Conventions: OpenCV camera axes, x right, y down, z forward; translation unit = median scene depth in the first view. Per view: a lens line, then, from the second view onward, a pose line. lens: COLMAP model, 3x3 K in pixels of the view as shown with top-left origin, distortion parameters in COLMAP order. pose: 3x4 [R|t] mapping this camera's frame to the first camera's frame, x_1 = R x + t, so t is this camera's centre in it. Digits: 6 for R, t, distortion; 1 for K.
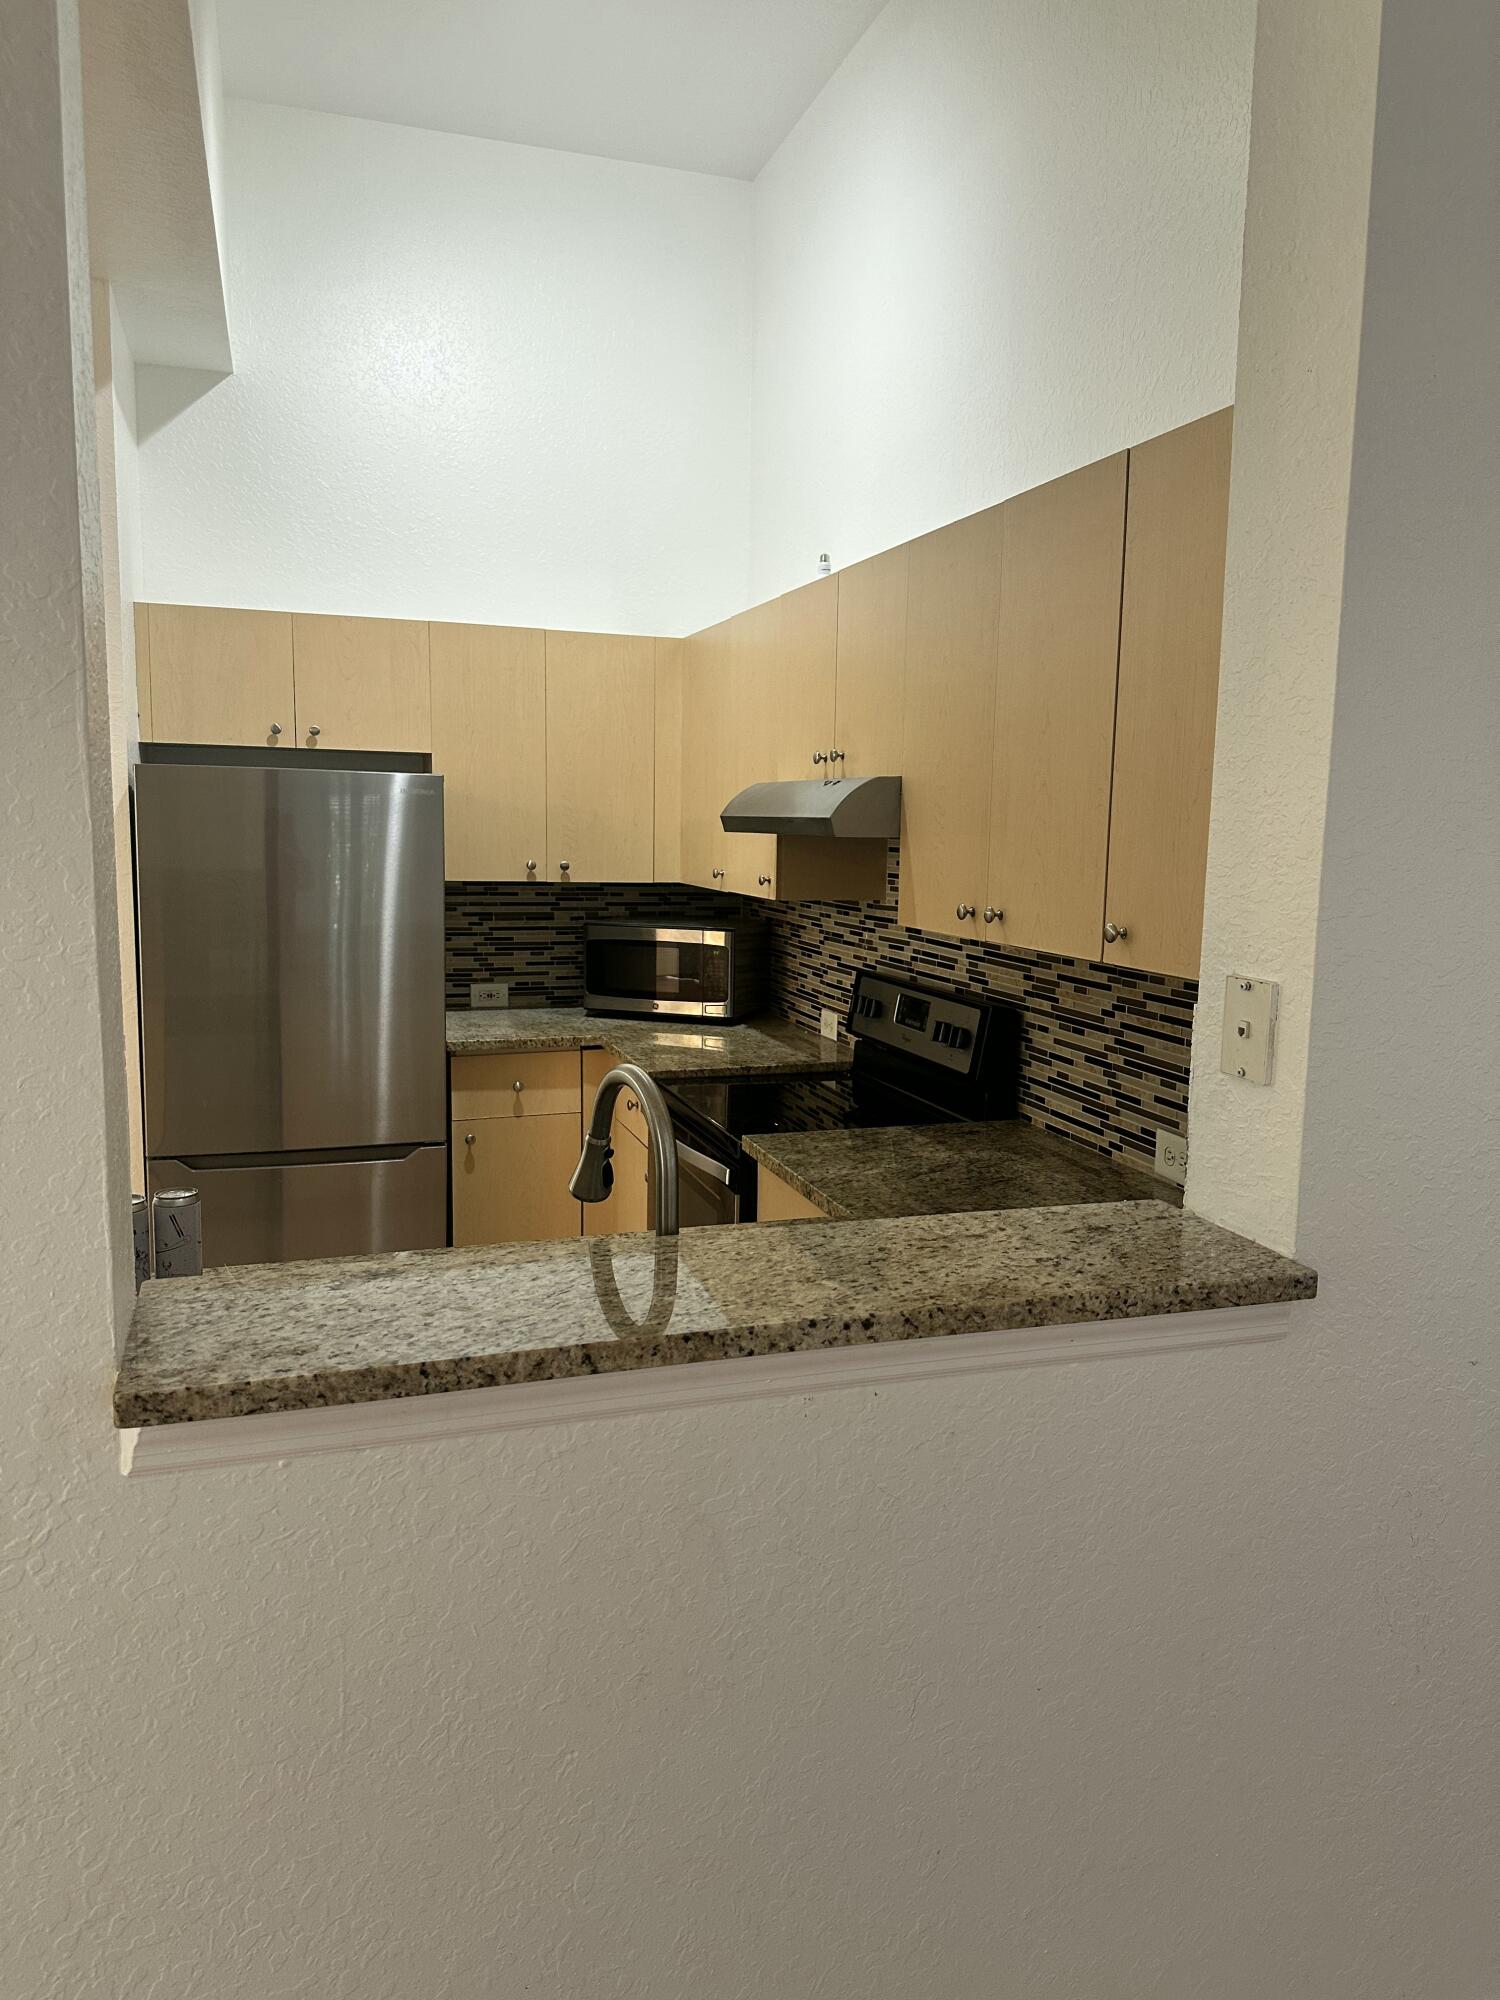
lens RADIAL K [[1405.1, 0, 749.8], [0, 1405.1, 1002.2], [0, 0, 1]] dist [-0.030903, 0.003526]
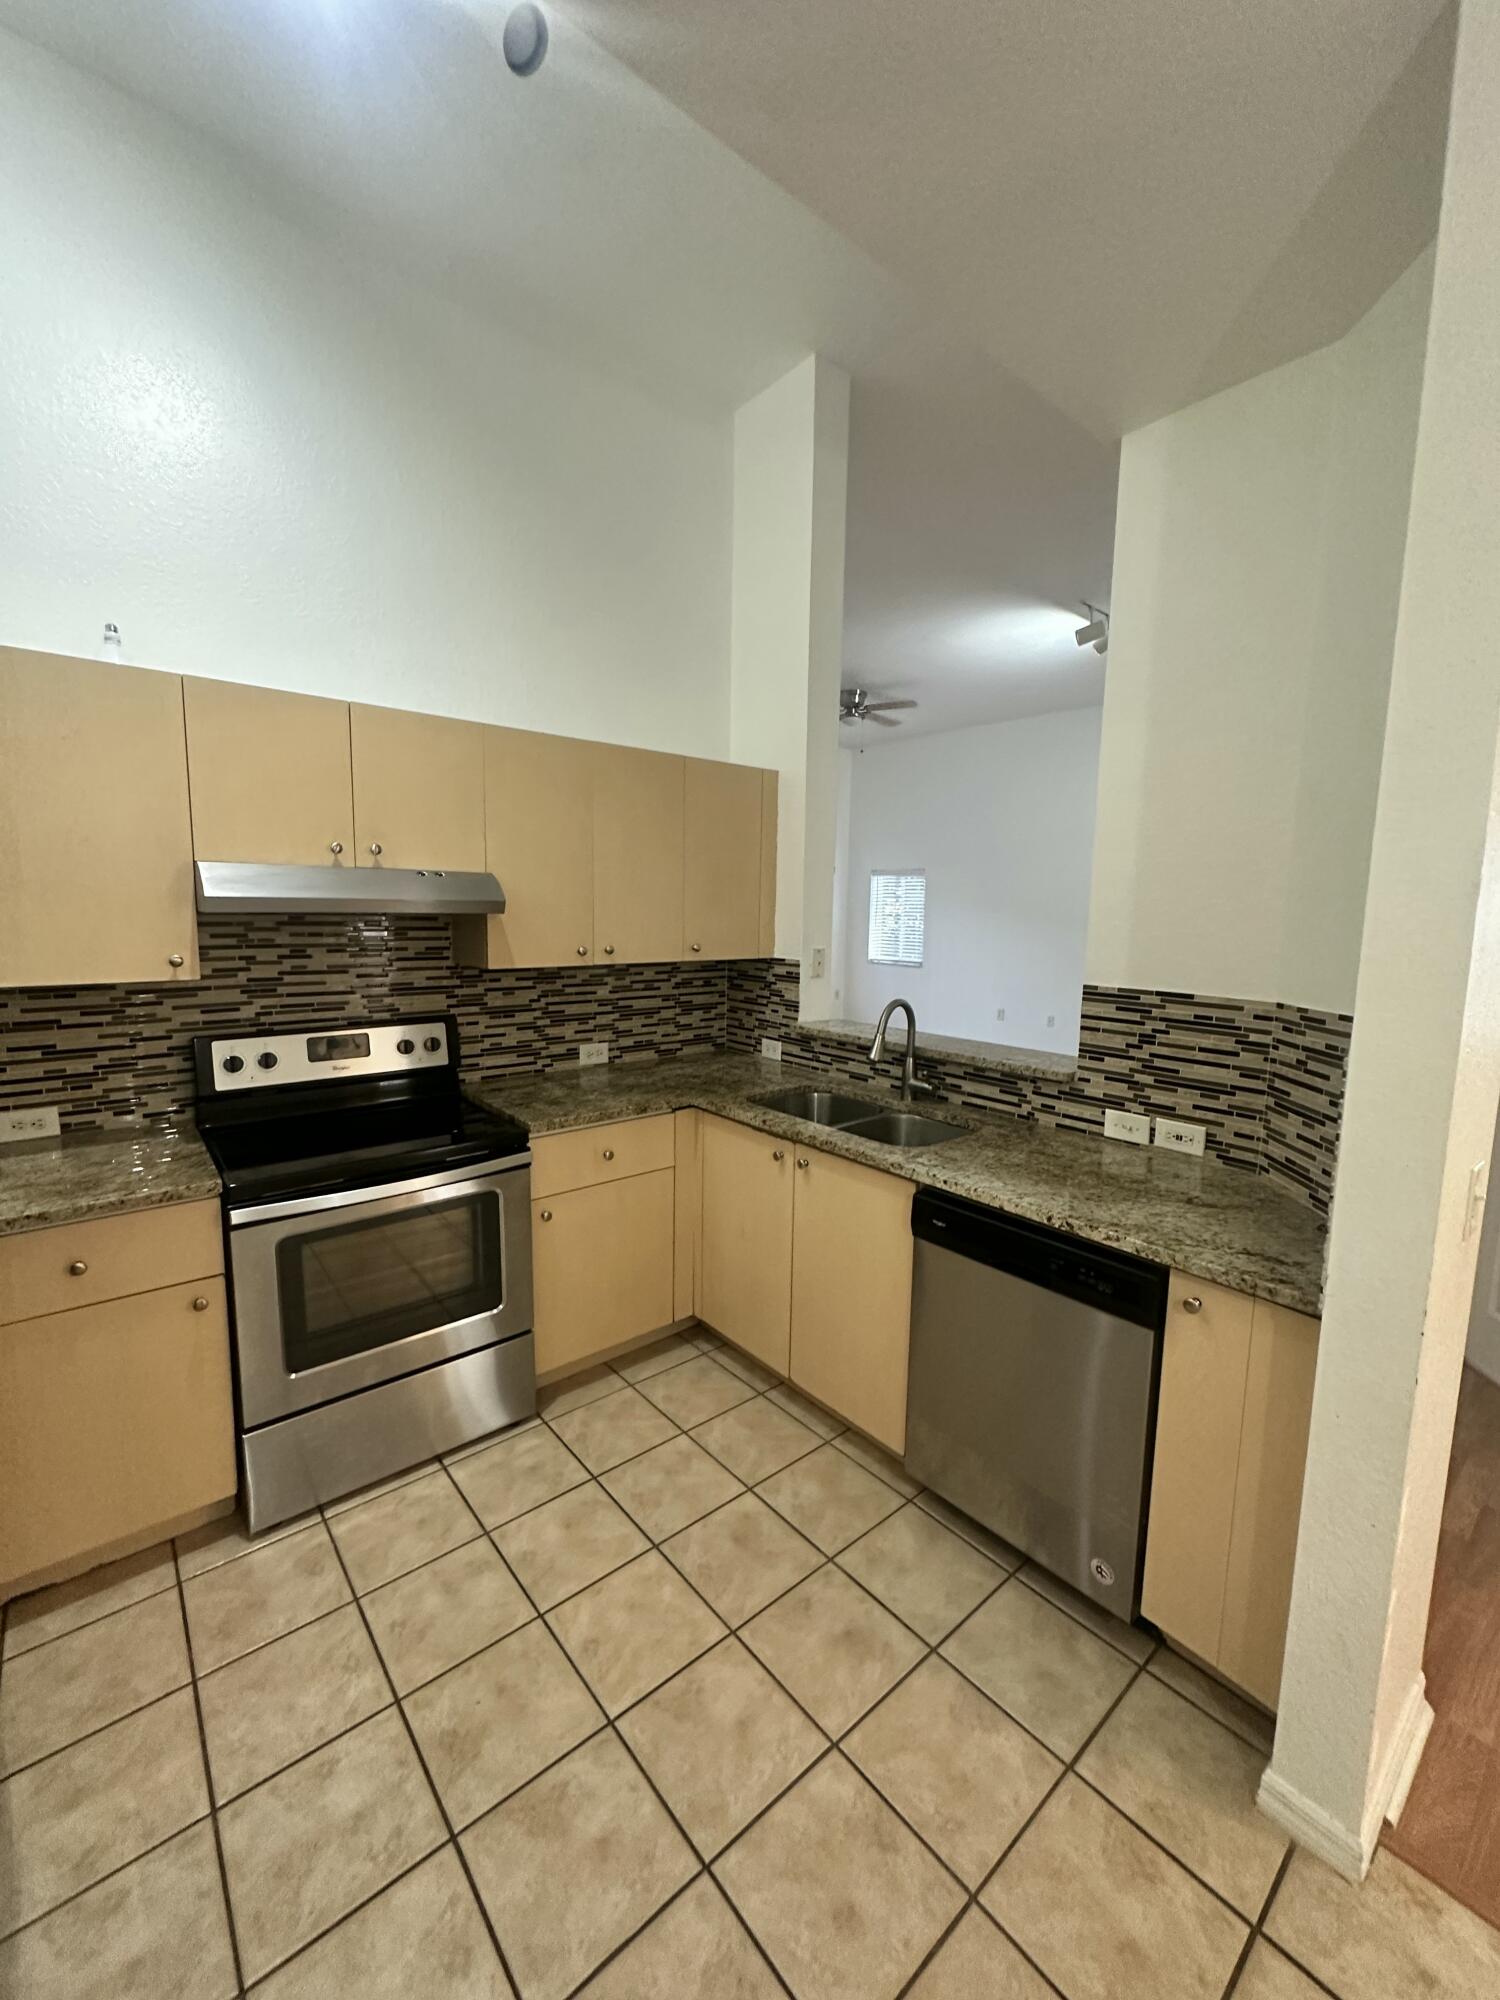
lens RADIAL K [[797.0, 0, 755.4], [0, 797.0, 997.2], [0, 0, 1]] dist [0.003072, 0.000087]
pose [[-0.373834, -0.151224, 0.915084, -0.843127], [0.085243, 0.976841, 0.196254, -0.182327], [-0.923570, 0.151371, -0.352286, 1.090142]]
